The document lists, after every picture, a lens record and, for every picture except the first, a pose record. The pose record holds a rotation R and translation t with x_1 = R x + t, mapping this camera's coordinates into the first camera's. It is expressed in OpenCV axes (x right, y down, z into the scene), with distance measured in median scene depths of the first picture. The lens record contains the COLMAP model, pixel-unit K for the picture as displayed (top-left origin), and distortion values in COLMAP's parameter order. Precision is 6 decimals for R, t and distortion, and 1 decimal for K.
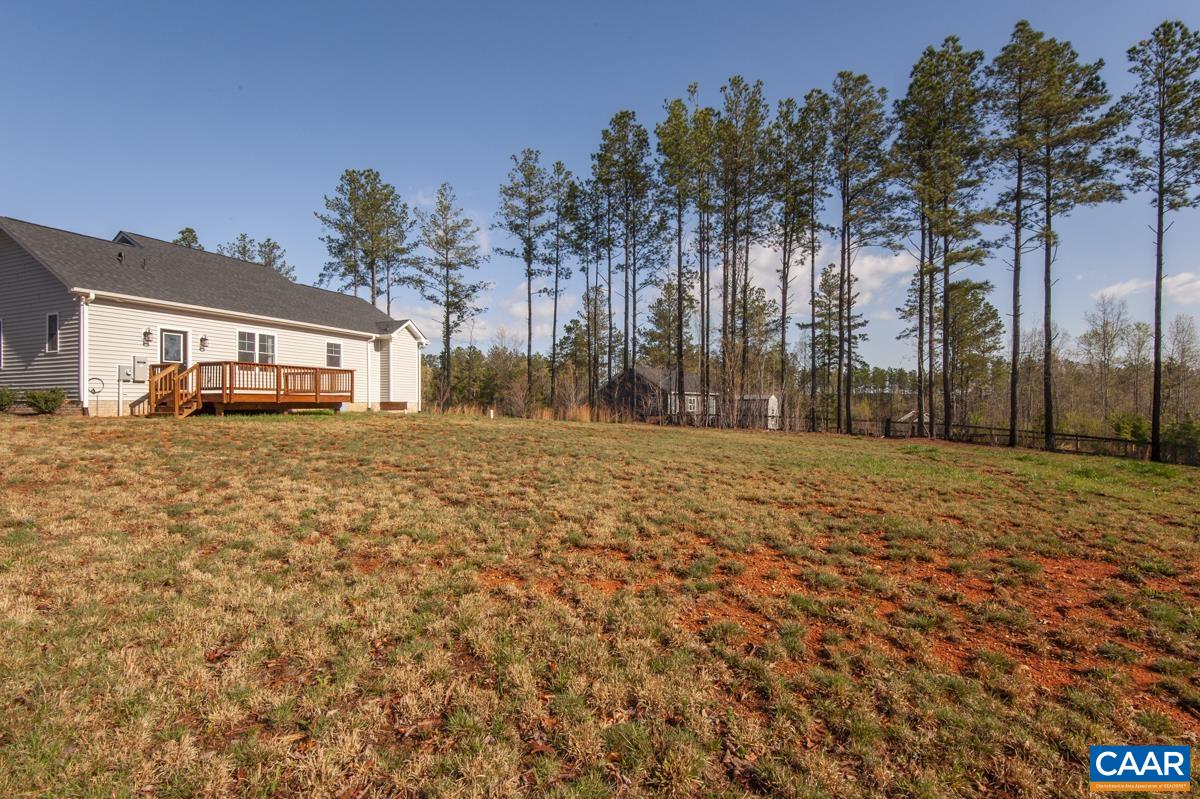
lens RADIAL K [[558.8, 0, 593.2], [0, 558.8, 393.1], [0, 0, 1]] dist [0.002880, 0.000189]
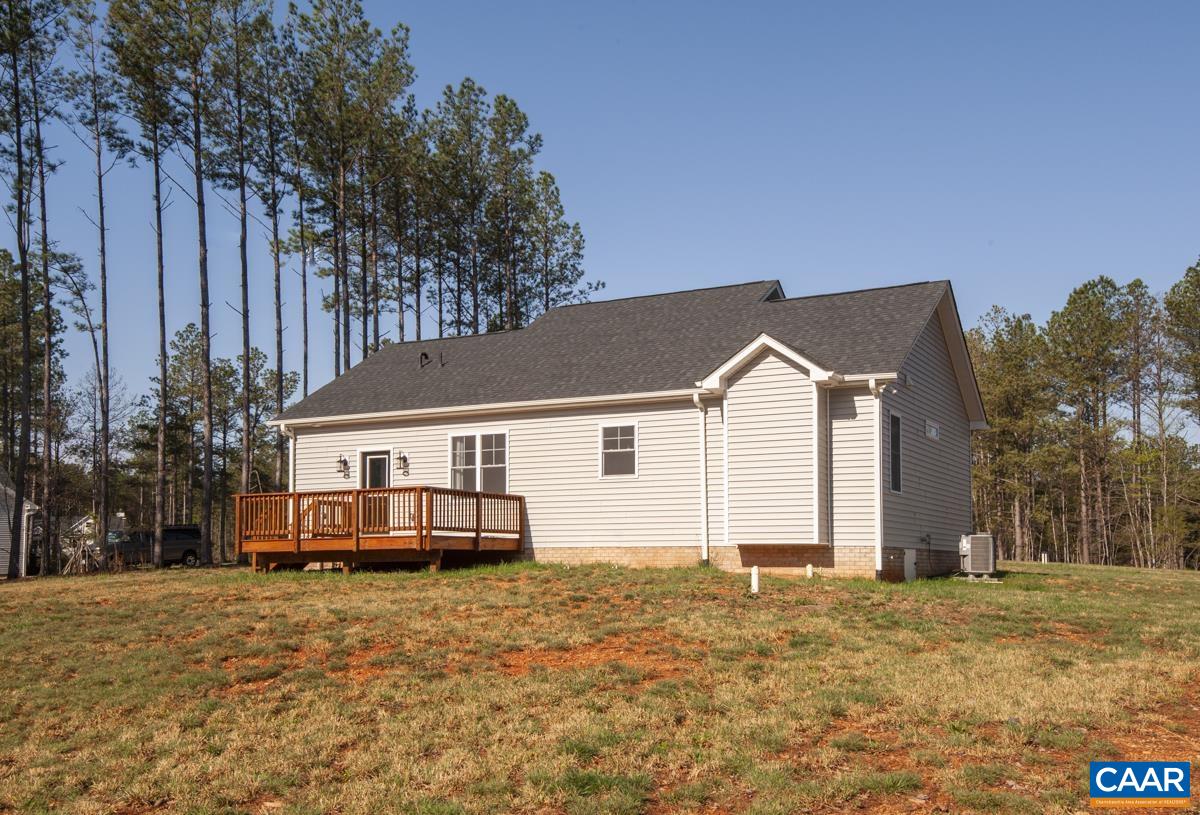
lens RADIAL K [[1174.8, 0, 586.5], [0, 1174.8, 471.1], [0, 0, 1]] dist [0.273984, 0.027329]
pose [[-0.103628, -0.077198, -0.991616, 0.555481], [0.023478, 0.996516, -0.080033, 0.031198], [0.994339, -0.031575, -0.101455, 1.078114]]
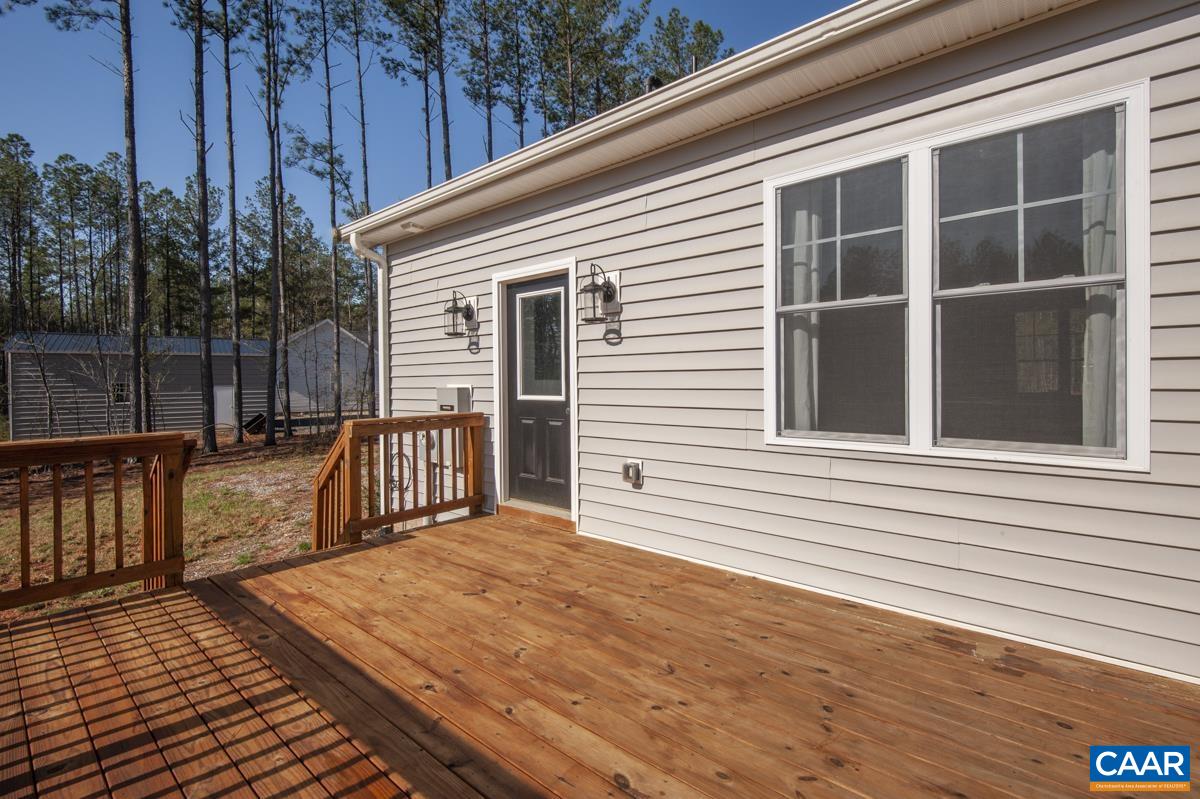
lens RADIAL K [[532.5, 0, 601.0], [0, 532.5, 373.3], [0, 0, 1]] dist [0.001199, 0.000044]
pose [[-0.313209, 0.010817, -0.949622, -0.395054], [0.043042, 0.999069, -0.002816, -0.049751], [0.948708, -0.041755, -0.313384, 0.837748]]
